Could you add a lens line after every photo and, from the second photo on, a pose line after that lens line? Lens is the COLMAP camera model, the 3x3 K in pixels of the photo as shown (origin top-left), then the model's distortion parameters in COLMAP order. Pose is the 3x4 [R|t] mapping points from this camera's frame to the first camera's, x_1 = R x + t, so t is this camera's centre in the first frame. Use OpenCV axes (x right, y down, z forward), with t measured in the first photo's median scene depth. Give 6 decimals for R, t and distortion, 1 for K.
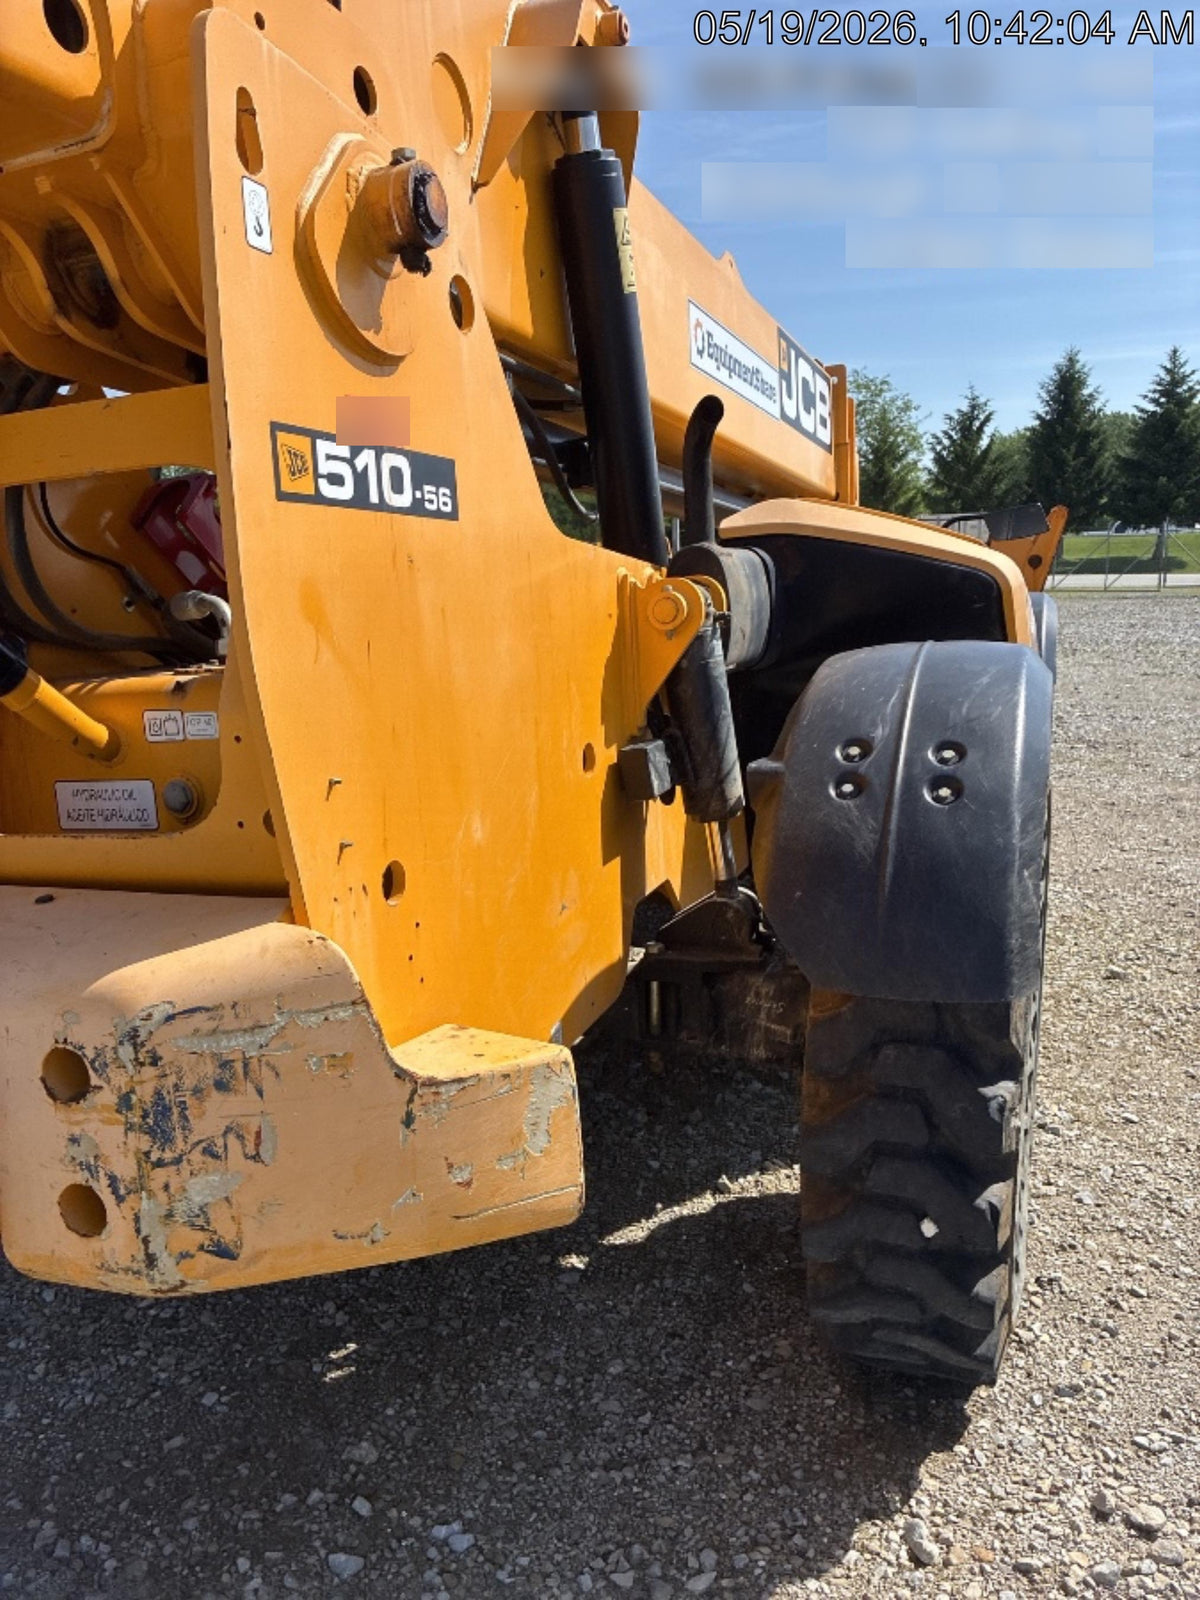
lens RADIAL K [[1217.8, 0, 585.6], [0, 1217.8, 764.1], [0, 0, 1]] dist [0.000505, -0.007953]
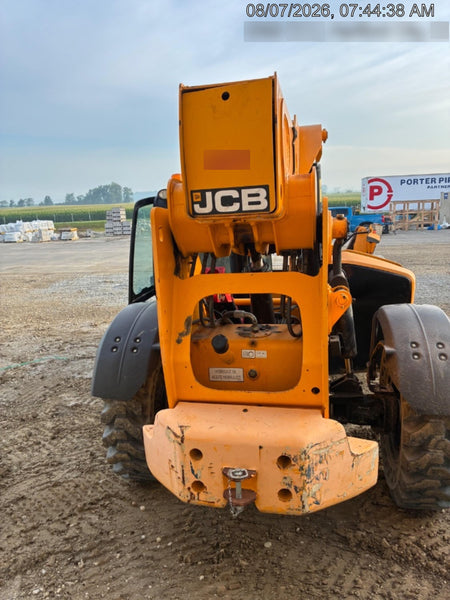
lens RADIAL K [[442.7, 0, 213.0], [0, 442.7, 291.5], [0, 0, 1]] dist [0.044612, -0.052885]
pose [[0.993578, -0.018736, 0.111591, -0.756942], [0.016407, 0.999629, 0.021760, -0.315734], [-0.111957, -0.019789, 0.993516, -0.384691]]
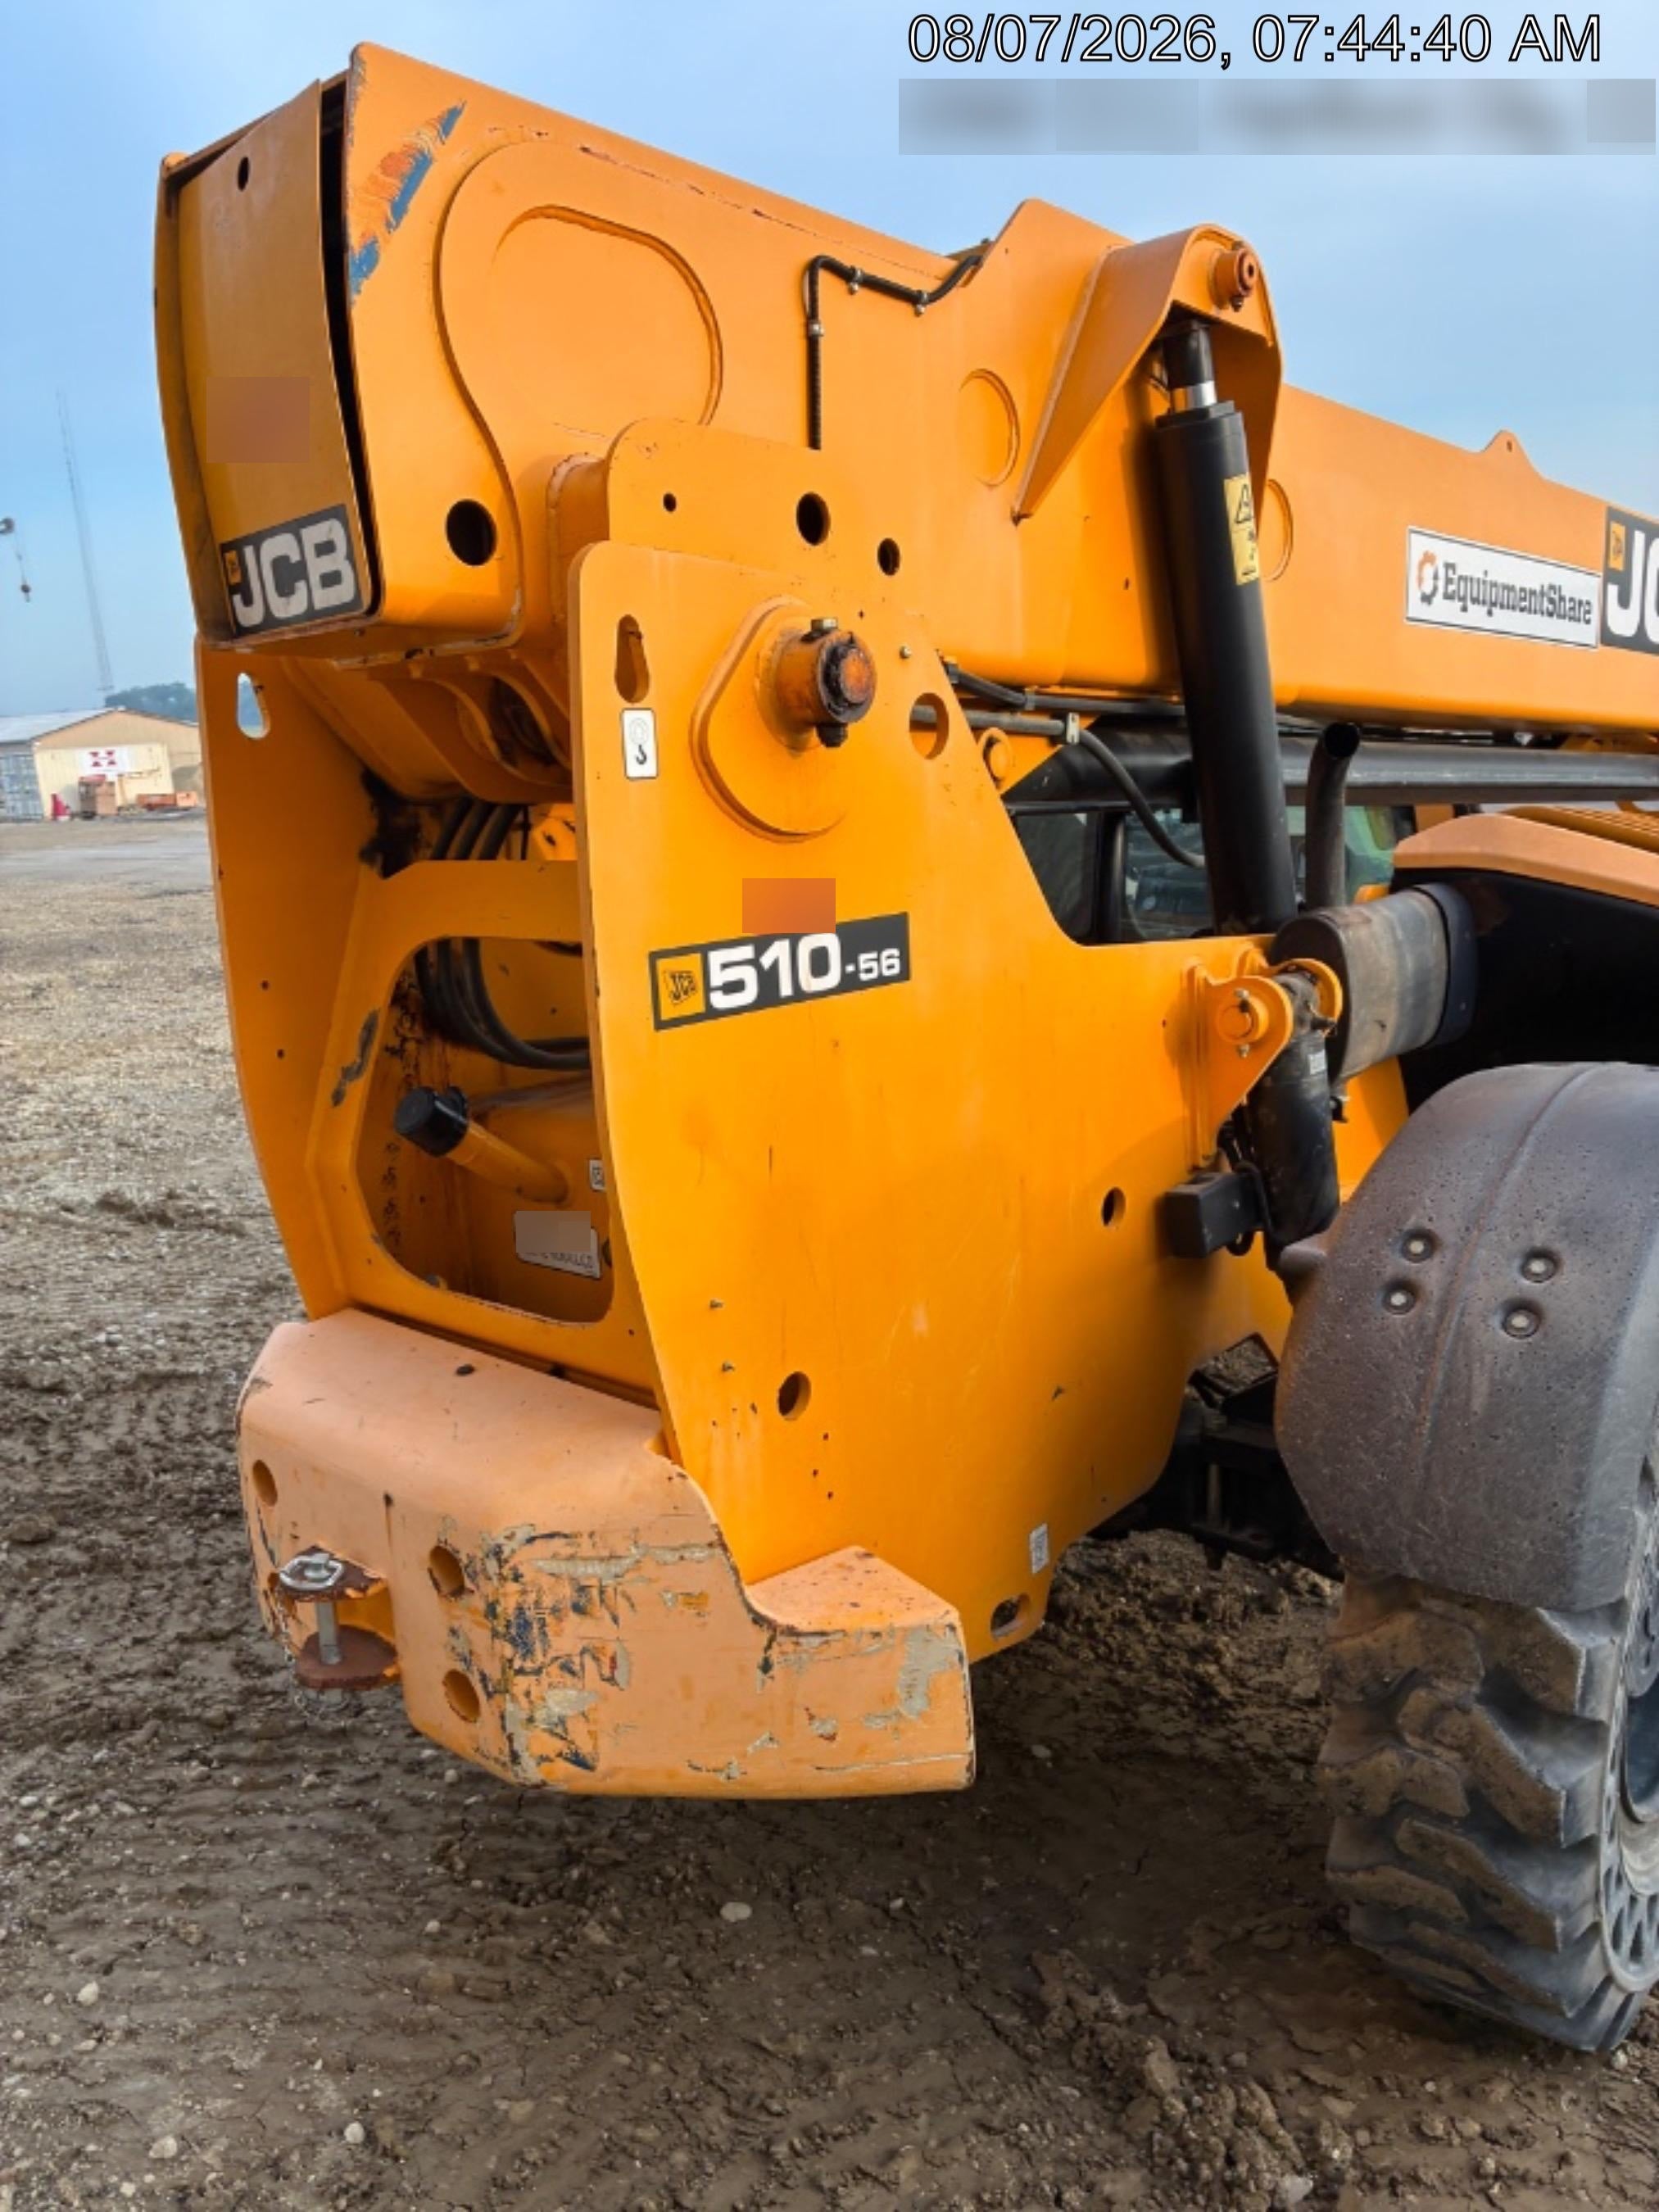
lens RADIAL K [[1632.0, 0, 785.1], [0, 1632.0, 1074.7], [0, 0, 1]] dist [0.044612, -0.052885]
pose [[0.926664, 0.072259, -0.368880, 0.316854], [-0.041458, 0.995009, 0.090762, -0.295015], [0.373597, -0.068813, 0.925035, -0.166461]]
